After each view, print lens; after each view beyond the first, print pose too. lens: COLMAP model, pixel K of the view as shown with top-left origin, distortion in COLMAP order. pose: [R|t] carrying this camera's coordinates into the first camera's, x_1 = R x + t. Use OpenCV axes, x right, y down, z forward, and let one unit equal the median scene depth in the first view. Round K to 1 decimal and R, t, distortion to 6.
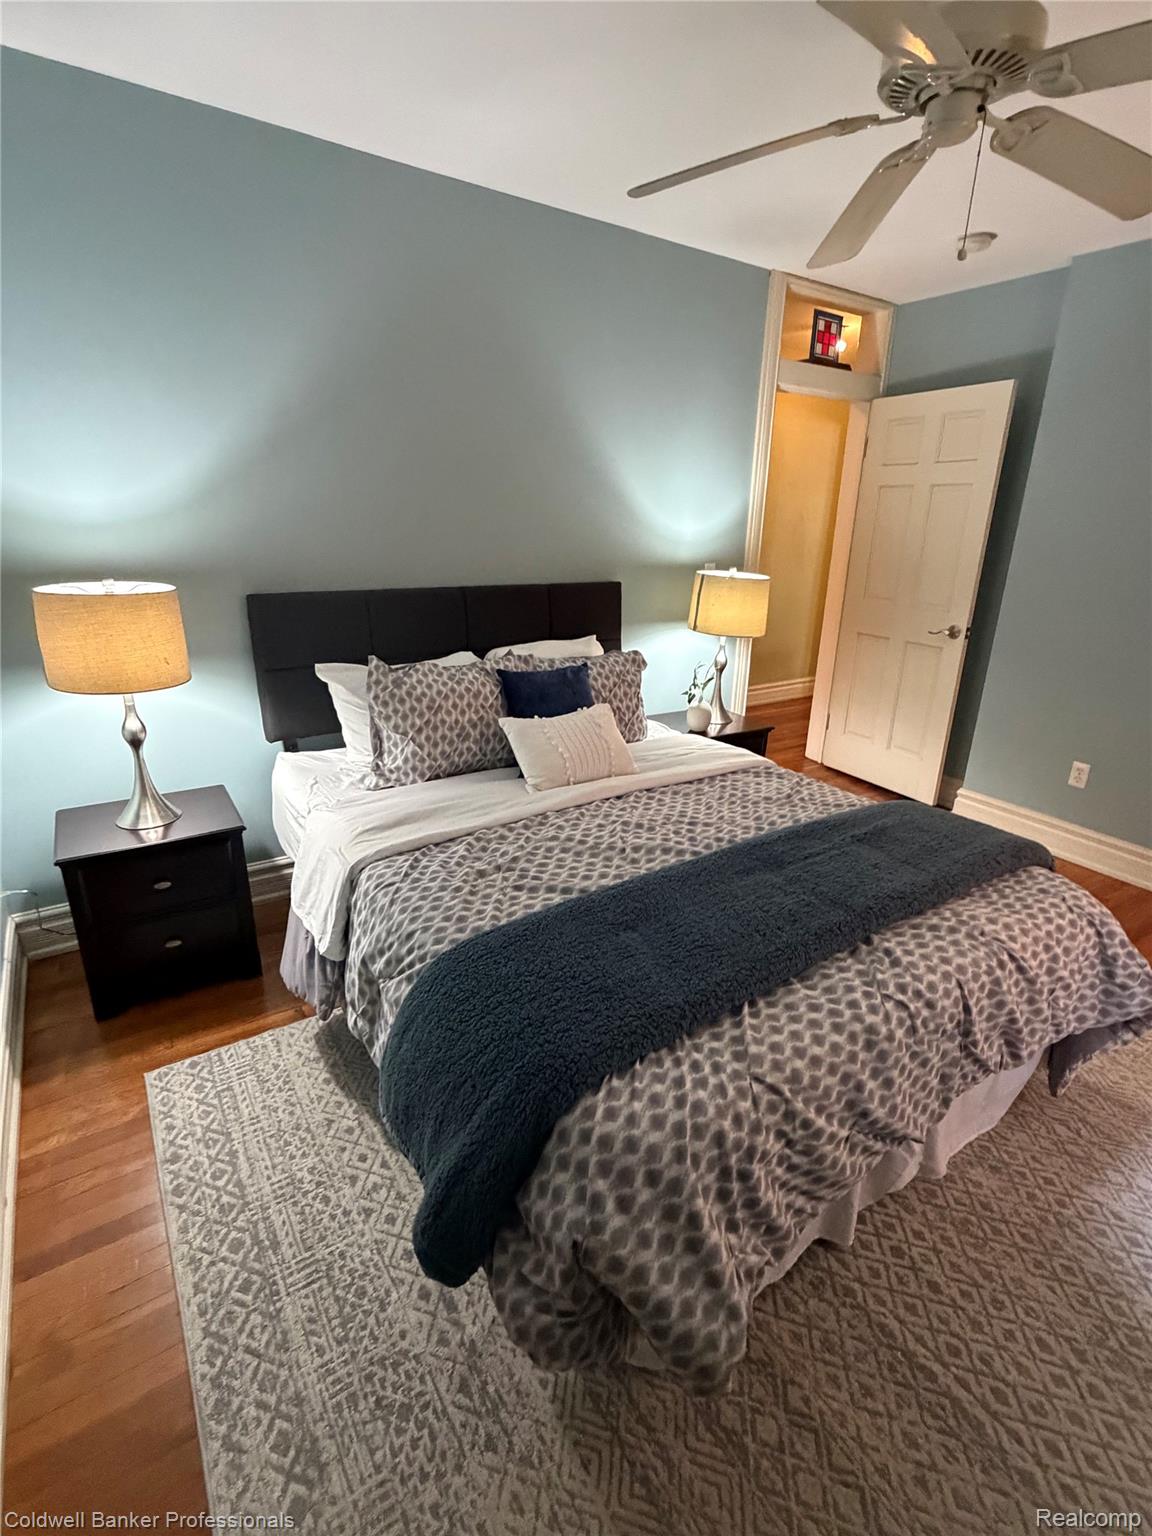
lens RADIAL K [[744.7, 0, 570.0], [0, 744.7, 763.0], [0, 0, 1]] dist [0.001508, -0.000858]
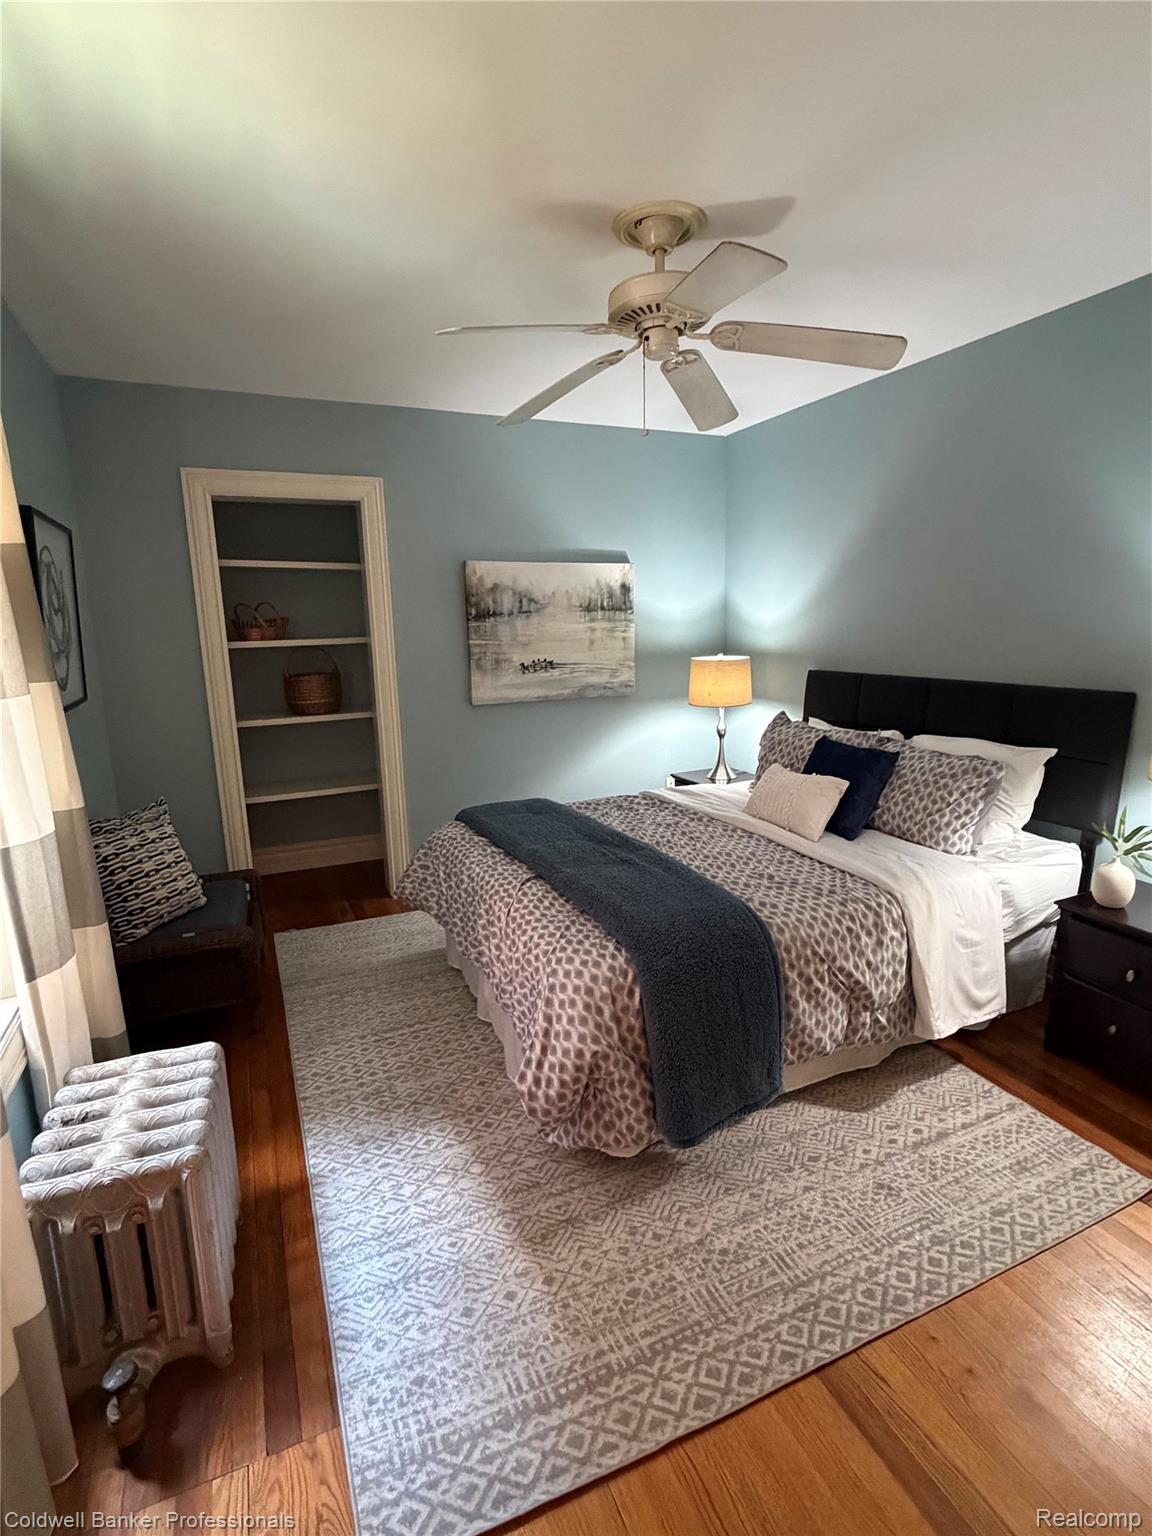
lens RADIAL K [[744.7, 0, 570.0], [0, 744.7, 763.0], [0, 0, 1]] dist [0.001508, -0.000858]
pose [[-0.160768, 0.166599, -0.972830, 1.408444], [-0.298589, 0.931256, 0.208824, -0.251897], [0.940743, 0.324049, -0.099972, 0.853556]]
